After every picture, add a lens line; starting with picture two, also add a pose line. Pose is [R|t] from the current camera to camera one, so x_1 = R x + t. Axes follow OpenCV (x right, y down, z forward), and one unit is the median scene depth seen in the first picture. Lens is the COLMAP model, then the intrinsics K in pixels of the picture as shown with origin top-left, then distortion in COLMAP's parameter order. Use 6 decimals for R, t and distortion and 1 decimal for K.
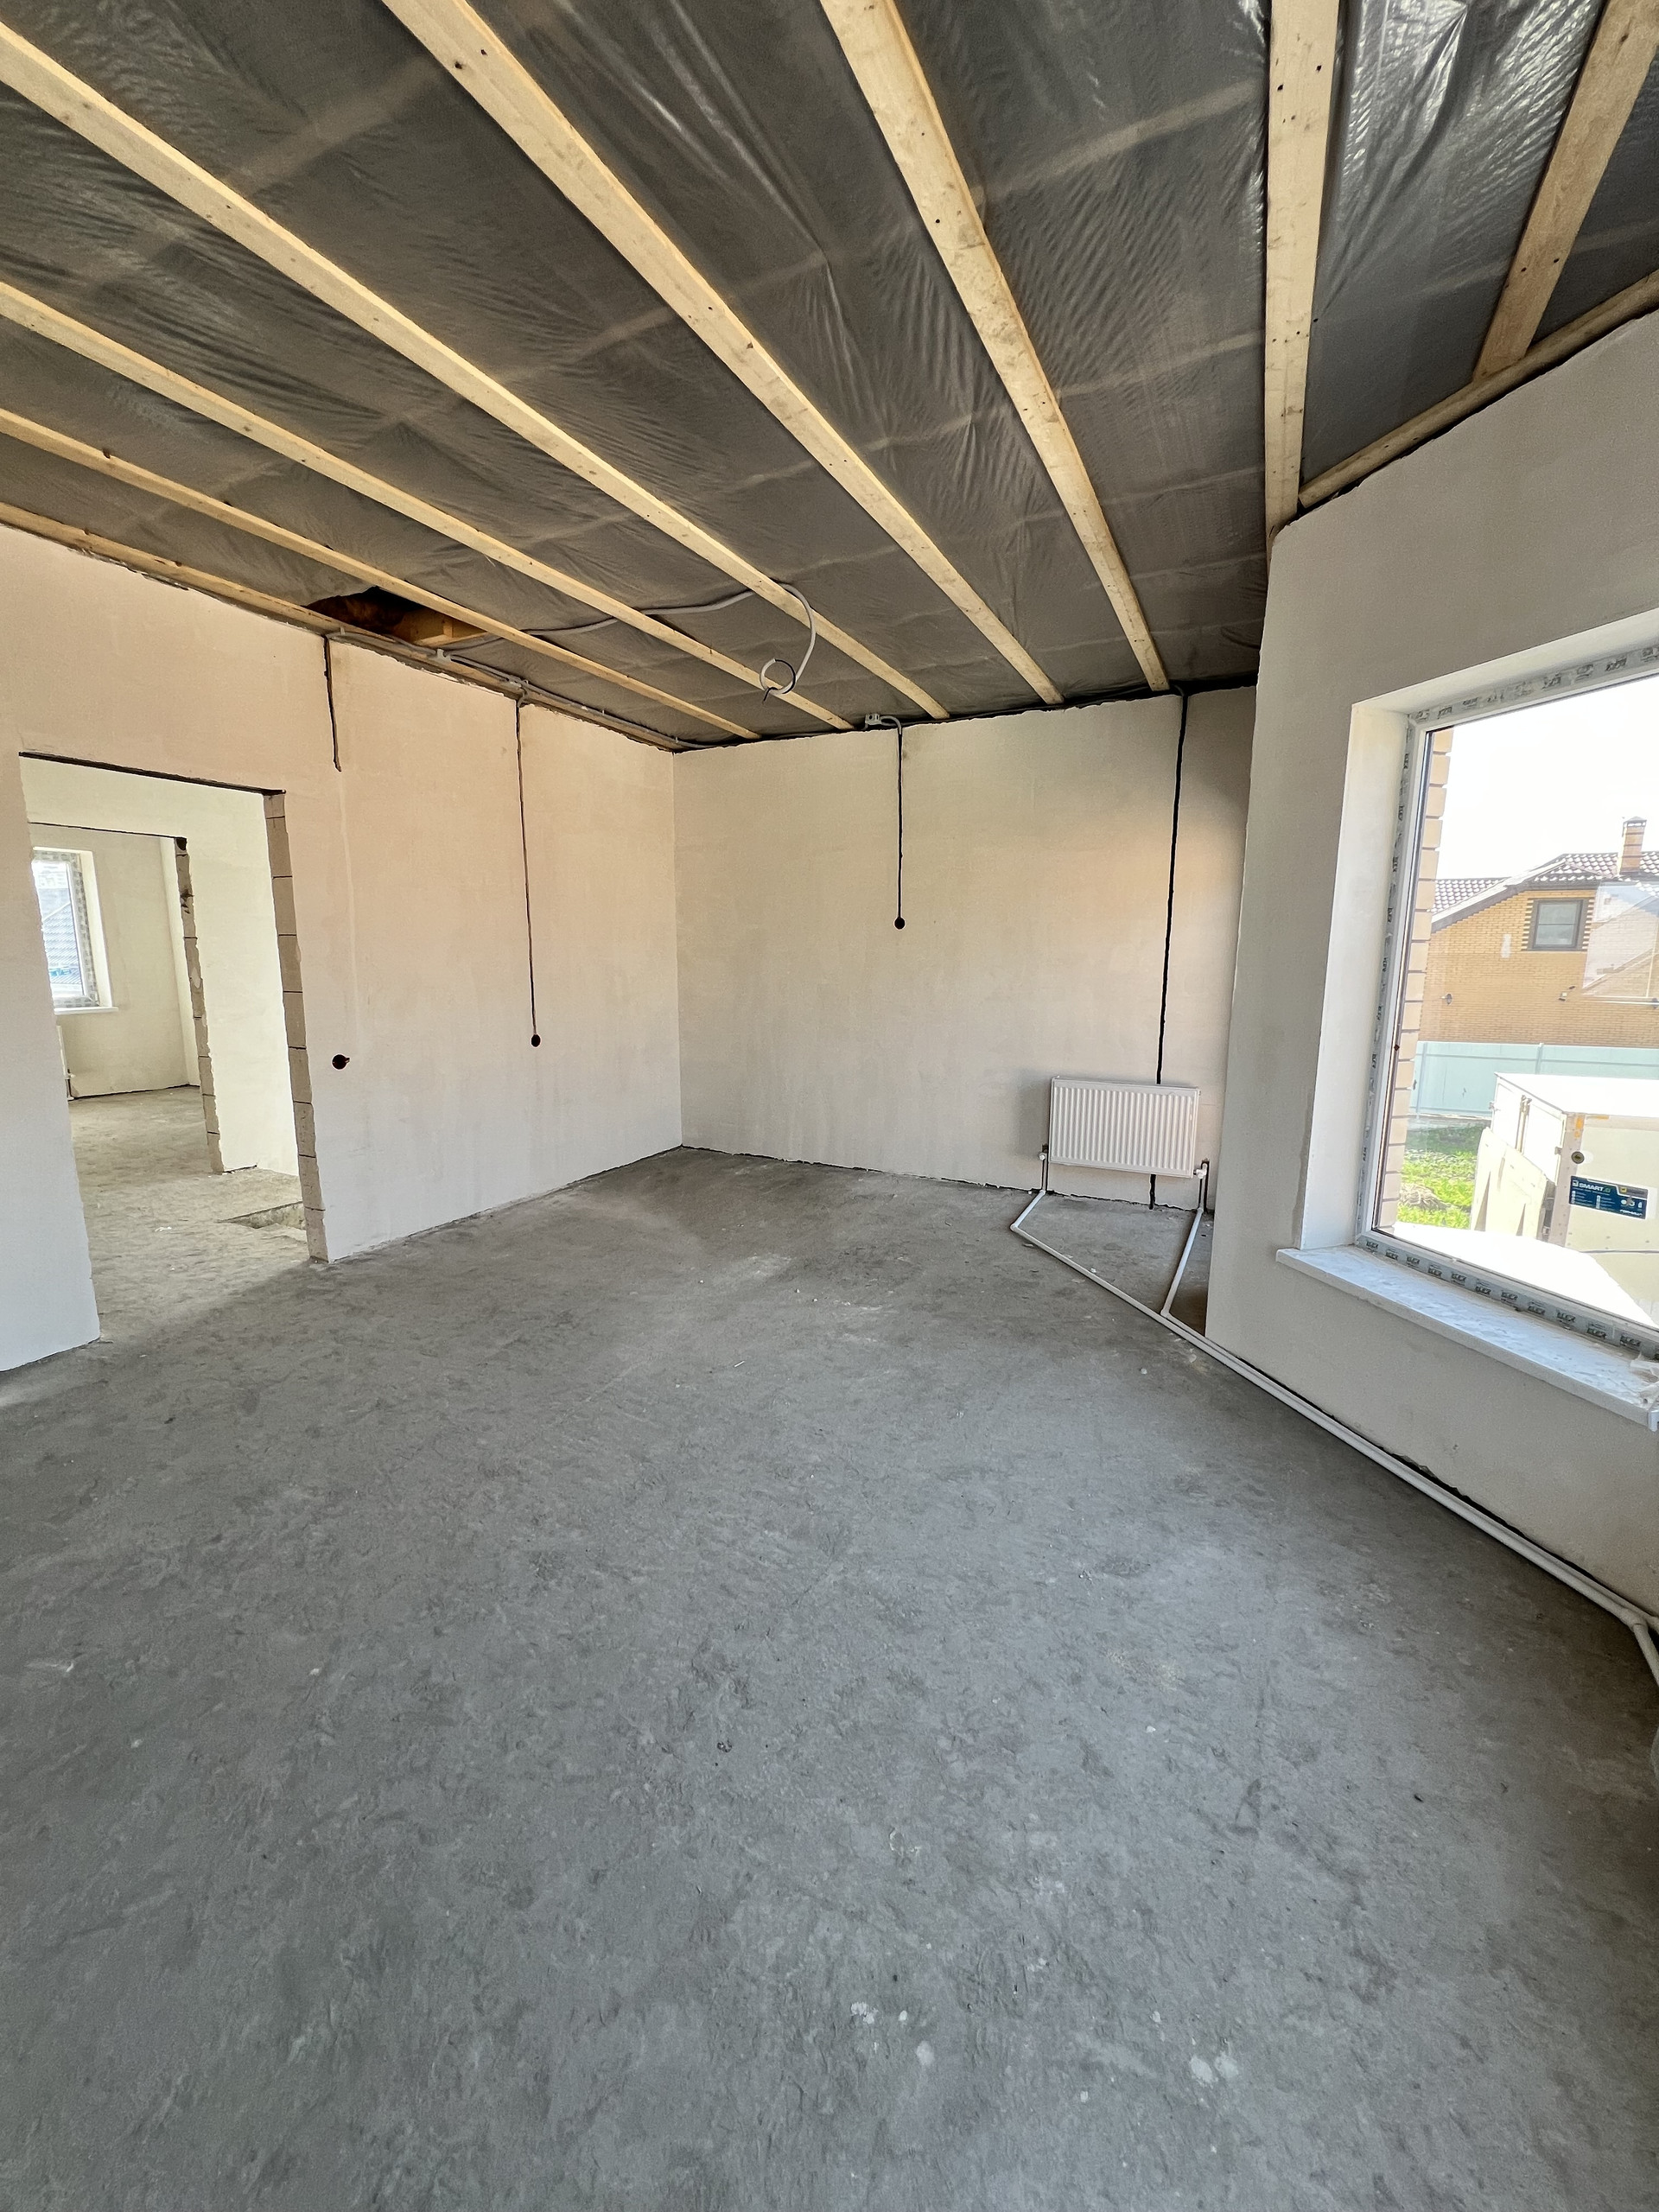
lens RADIAL K [[887.6, 0, 833.5], [0, 887.6, 1097.1], [0, 0, 1]] dist [-0.002312, 0.001068]
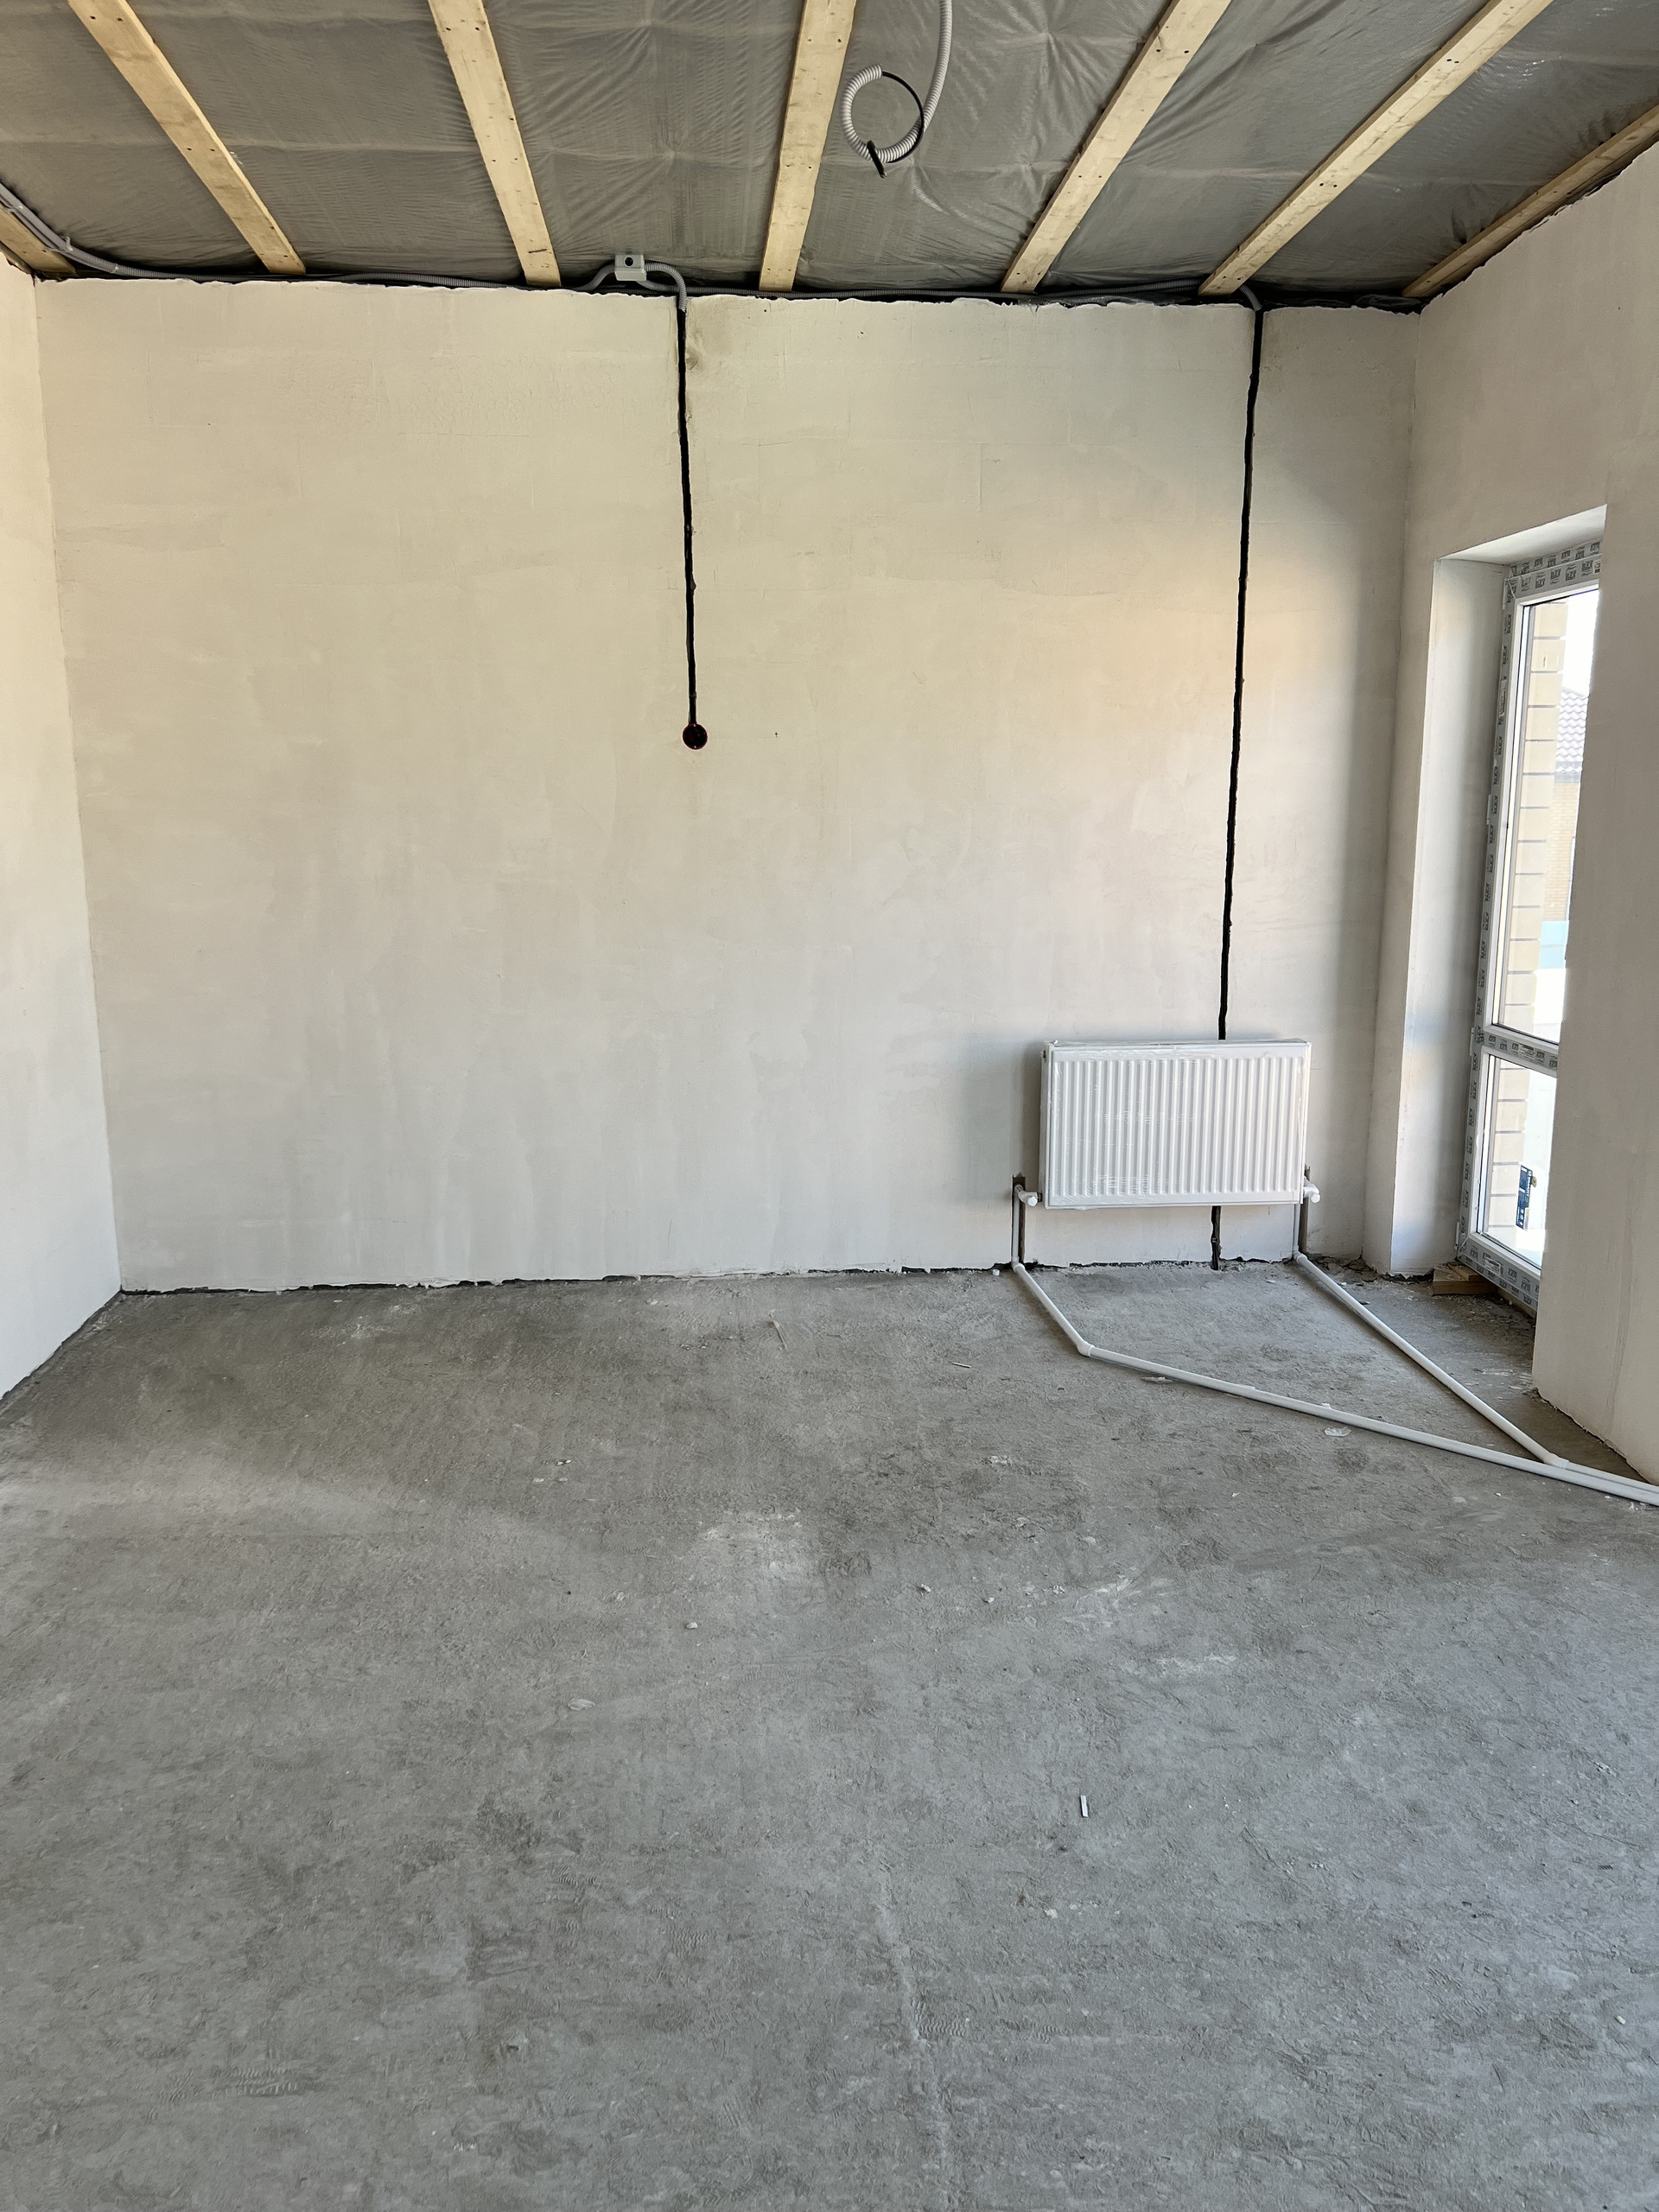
lens RADIAL K [[1667.5, 0, 826.1], [0, 1667.5, 1112.5], [0, 0, 1]] dist [0.047458, -0.050210]
pose [[0.850829, -0.106609, 0.514514, -0.375479], [0.091988, 0.994300, 0.053905, -0.048234], [-0.517328, 0.001465, 0.855786, 0.254231]]
